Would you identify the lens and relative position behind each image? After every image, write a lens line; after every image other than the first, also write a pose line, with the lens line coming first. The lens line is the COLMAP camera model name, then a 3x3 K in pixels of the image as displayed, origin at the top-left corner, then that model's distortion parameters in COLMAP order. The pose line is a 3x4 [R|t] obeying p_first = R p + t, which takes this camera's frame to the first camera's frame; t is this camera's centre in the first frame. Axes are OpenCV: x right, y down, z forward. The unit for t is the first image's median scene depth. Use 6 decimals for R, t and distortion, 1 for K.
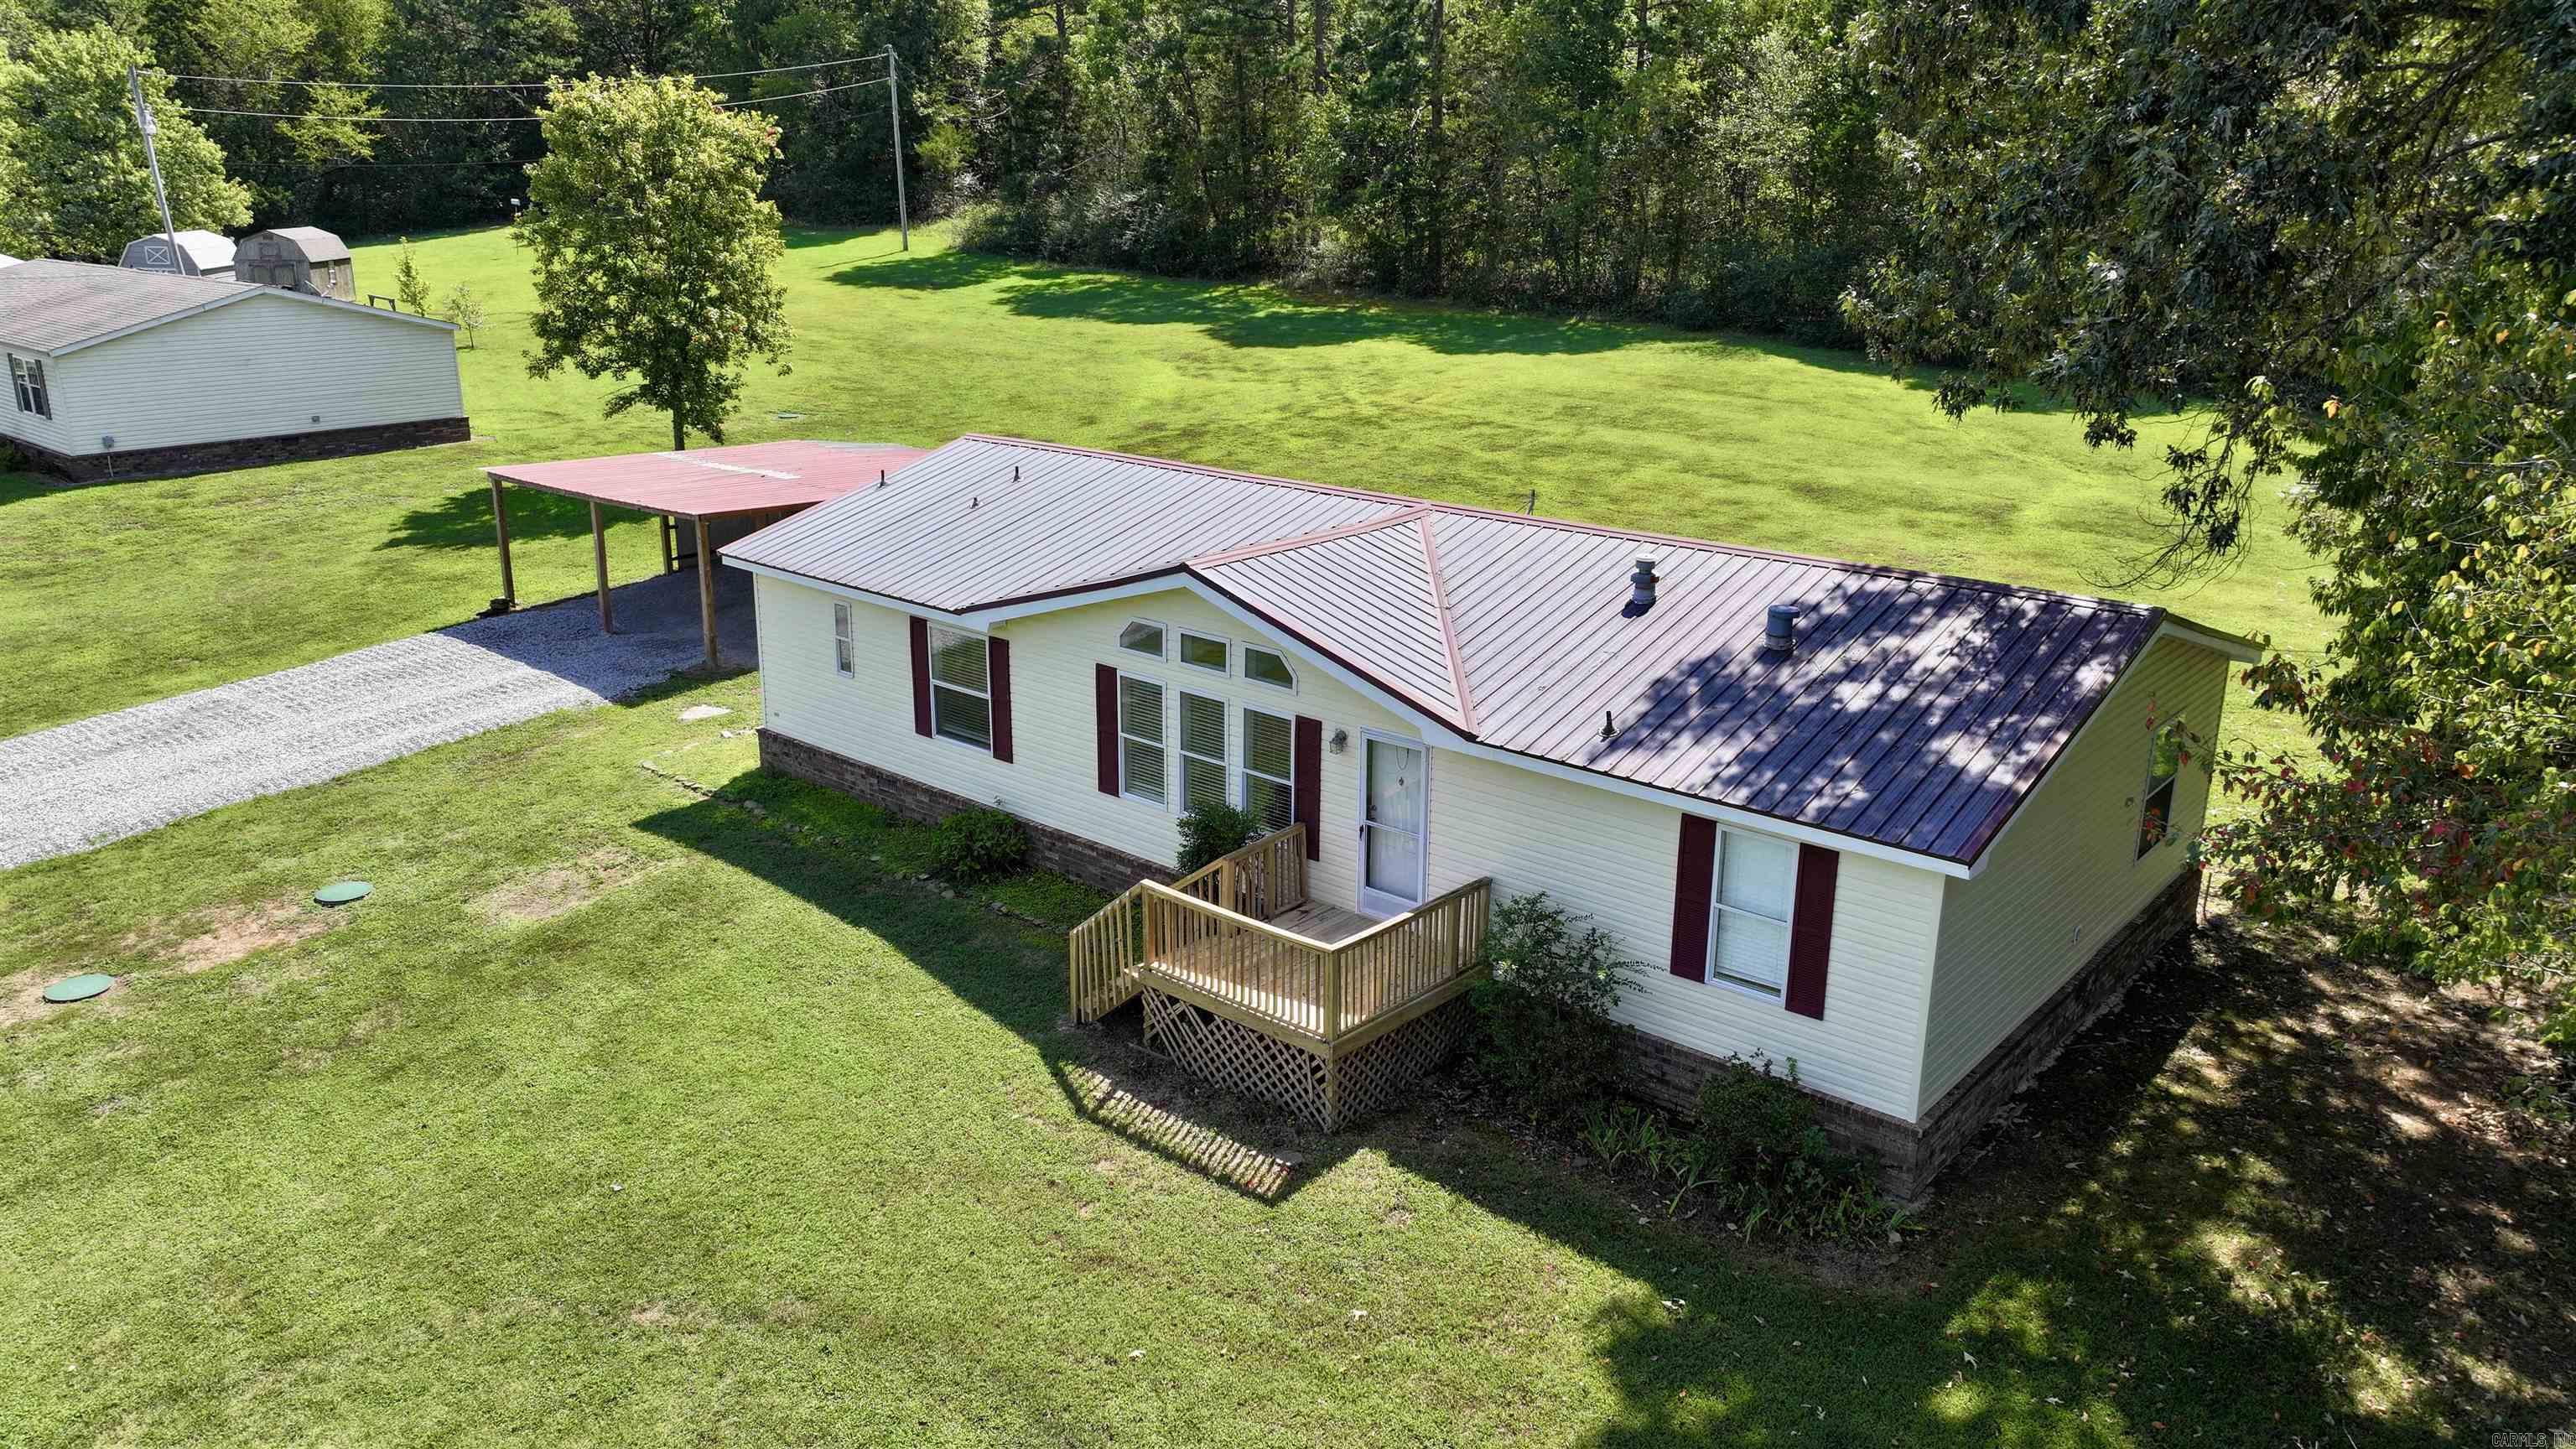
lens RADIAL K [[1816.5, 0, 1290.0], [0, 1816.5, 706.5], [0, 0, 1]] dist [0.008114, -0.003252]
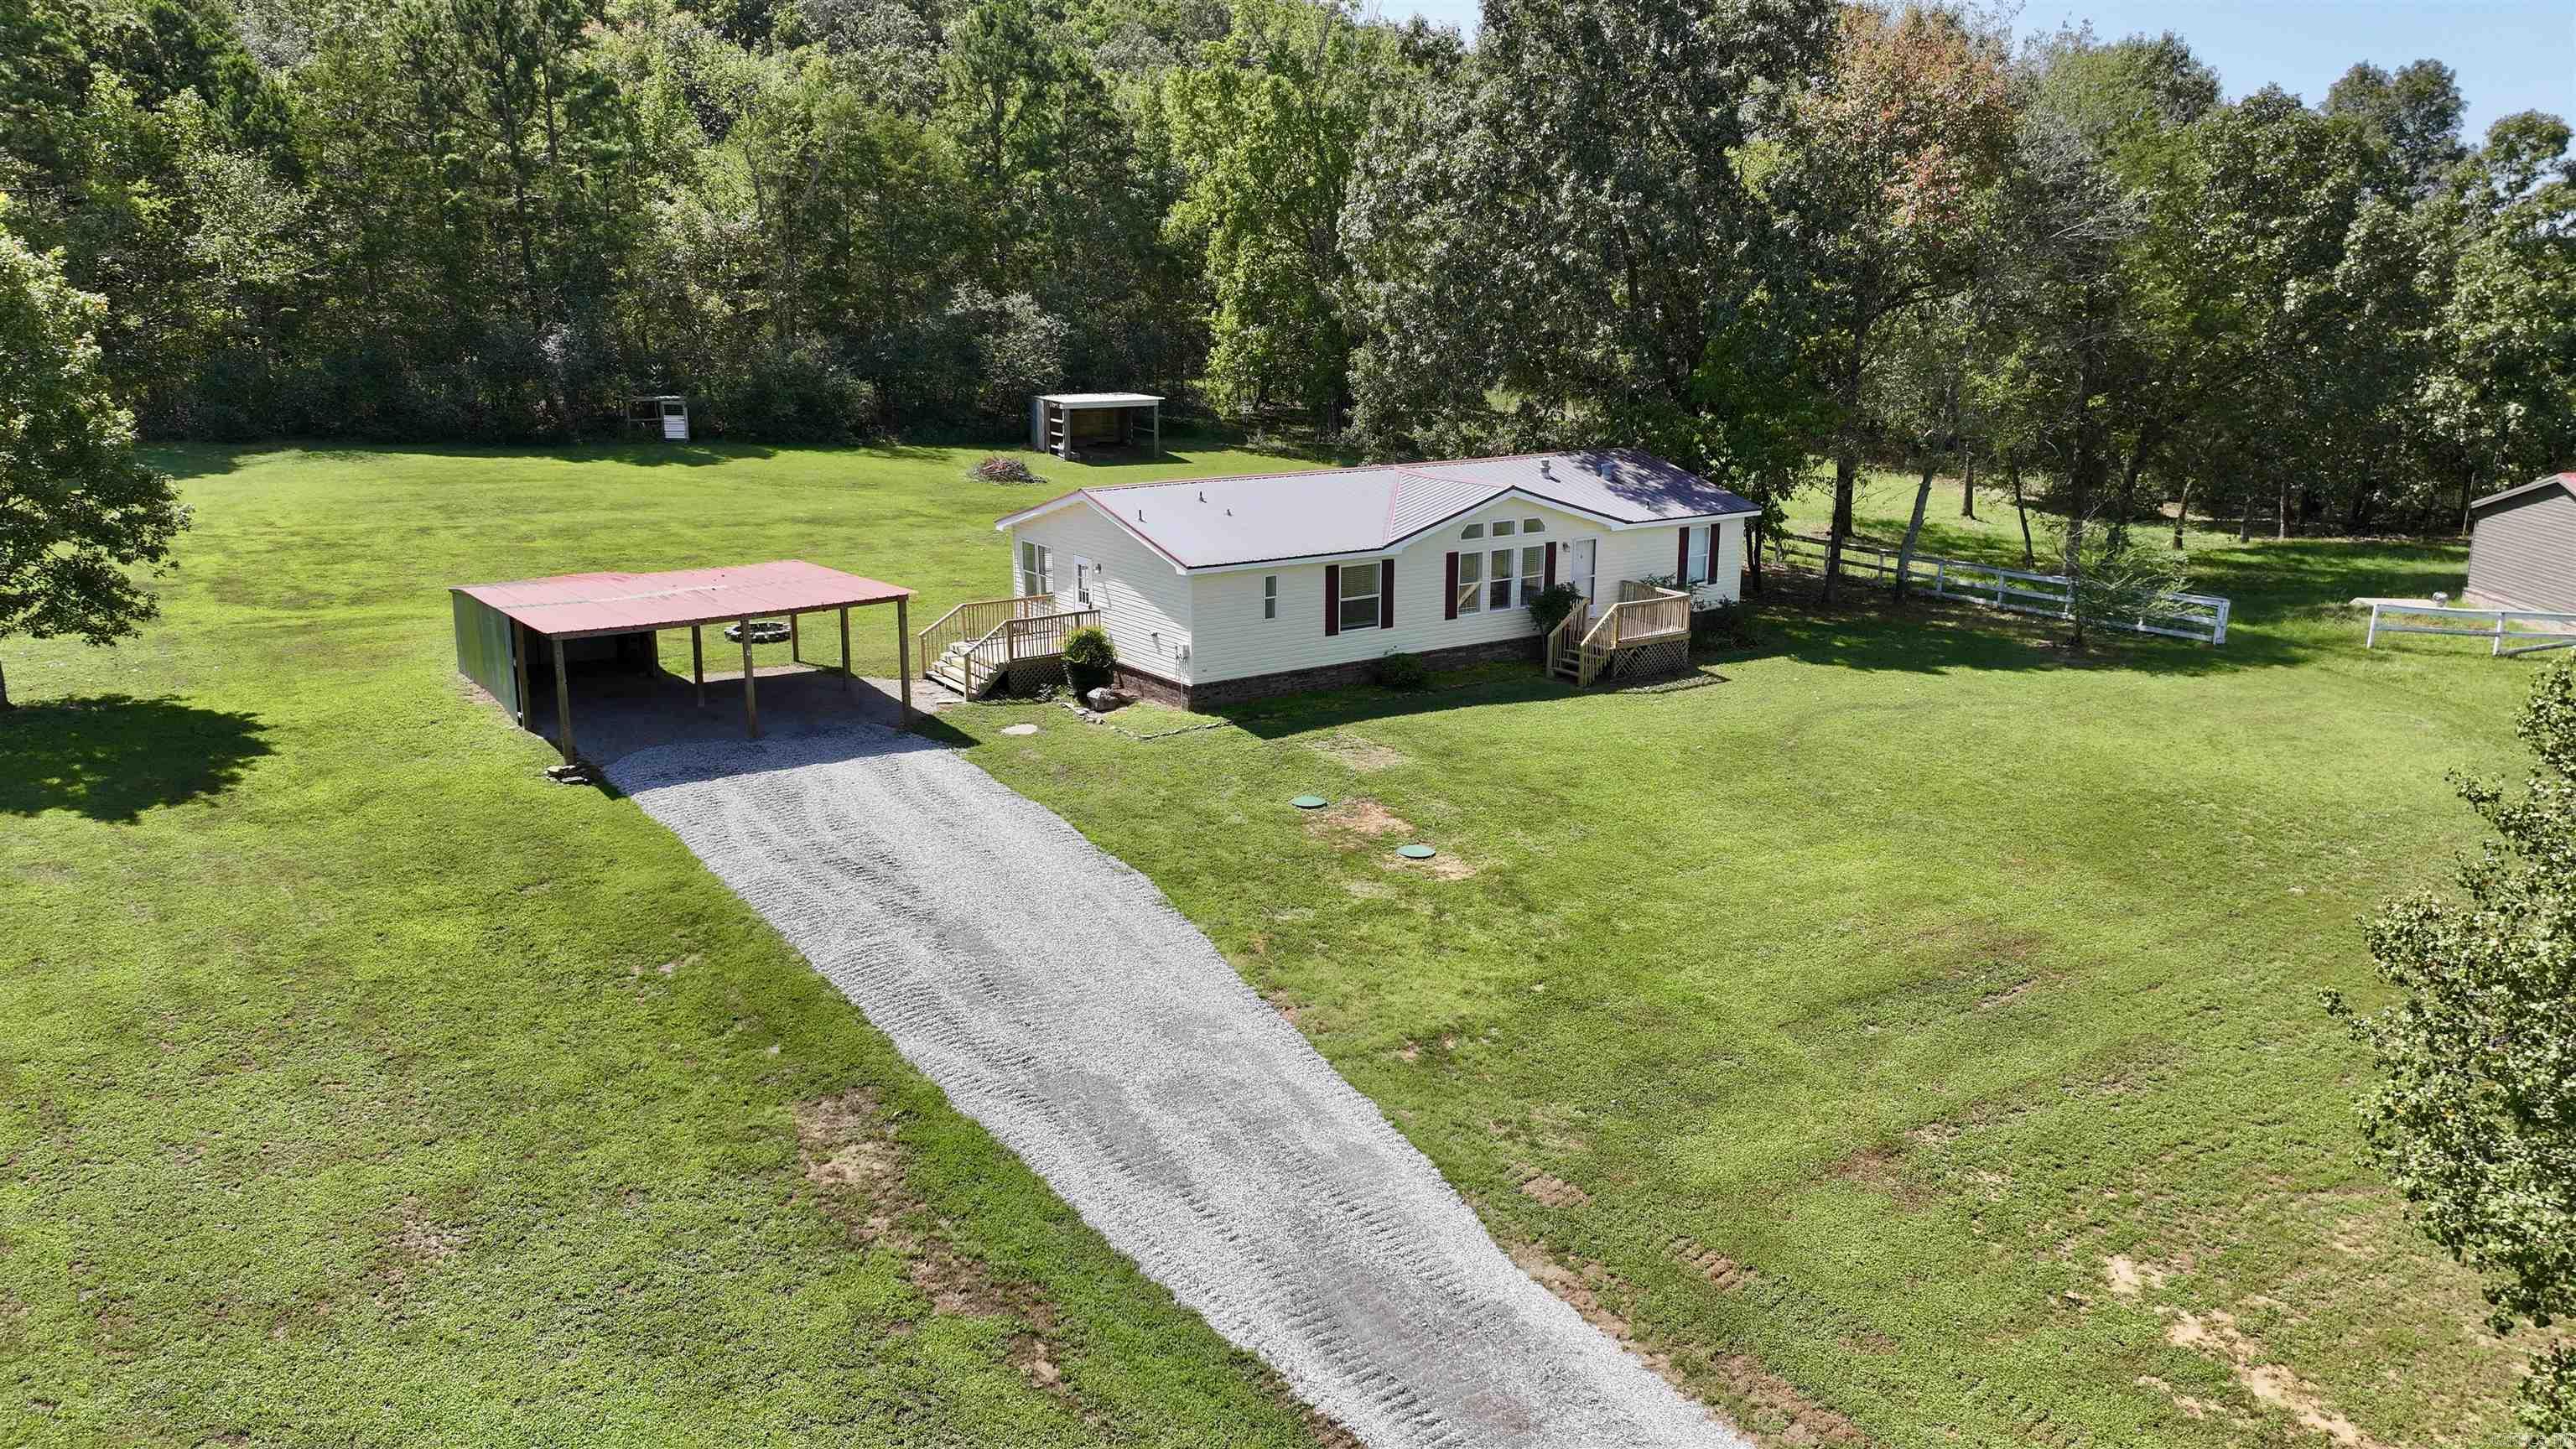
lens RADIAL K [[1816.5, 0, 1290.0], [0, 1816.5, 706.5], [0, 0, 1]] dist [0.008114, -0.003252]
pose [[0.245644, -0.231230, 0.941378, -1.961308], [0.272771, 0.948380, 0.161773, -0.222063], [-0.930191, 0.217042, 0.296037, 0.582166]]
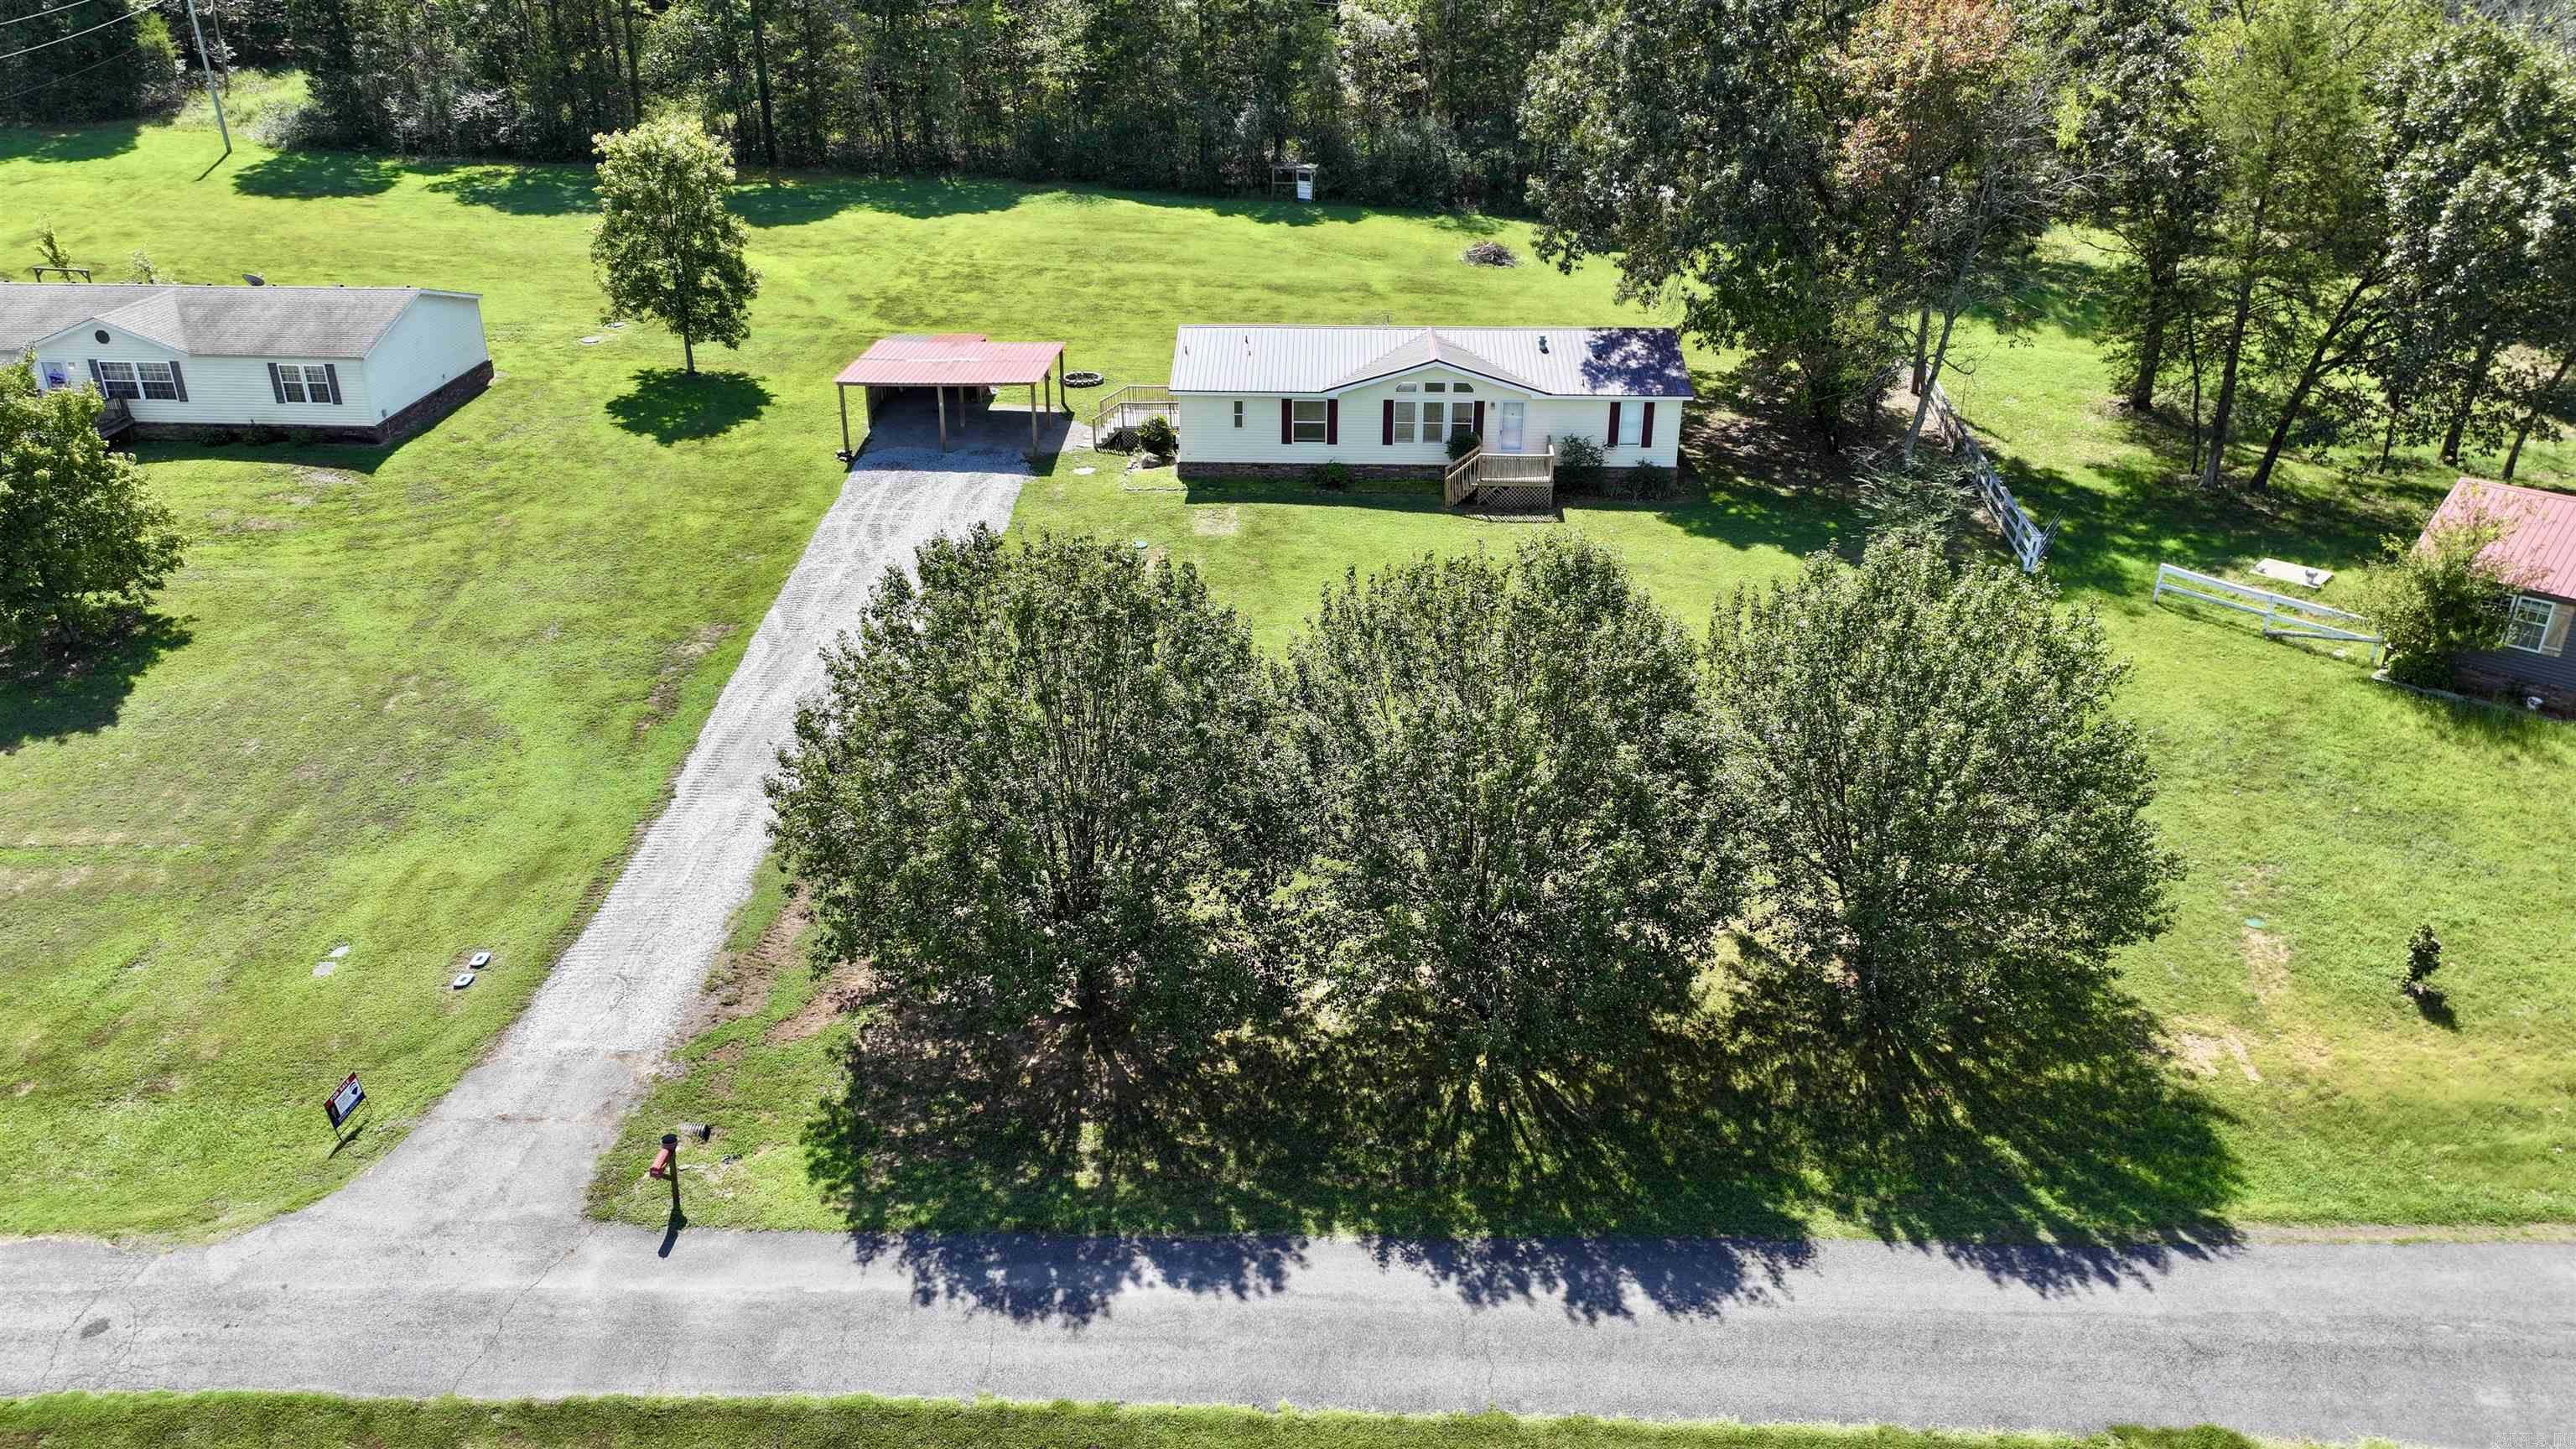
lens RADIAL K [[1816.5, 0, 1290.0], [0, 1816.5, 706.5], [0, 0, 1]] dist [0.008114, -0.003252]
pose [[0.771714, -0.266899, 0.577255, -1.945817], [0.181286, 0.962337, 0.202590, -0.160808], [-0.609585, -0.051693, 0.791034, -1.183731]]
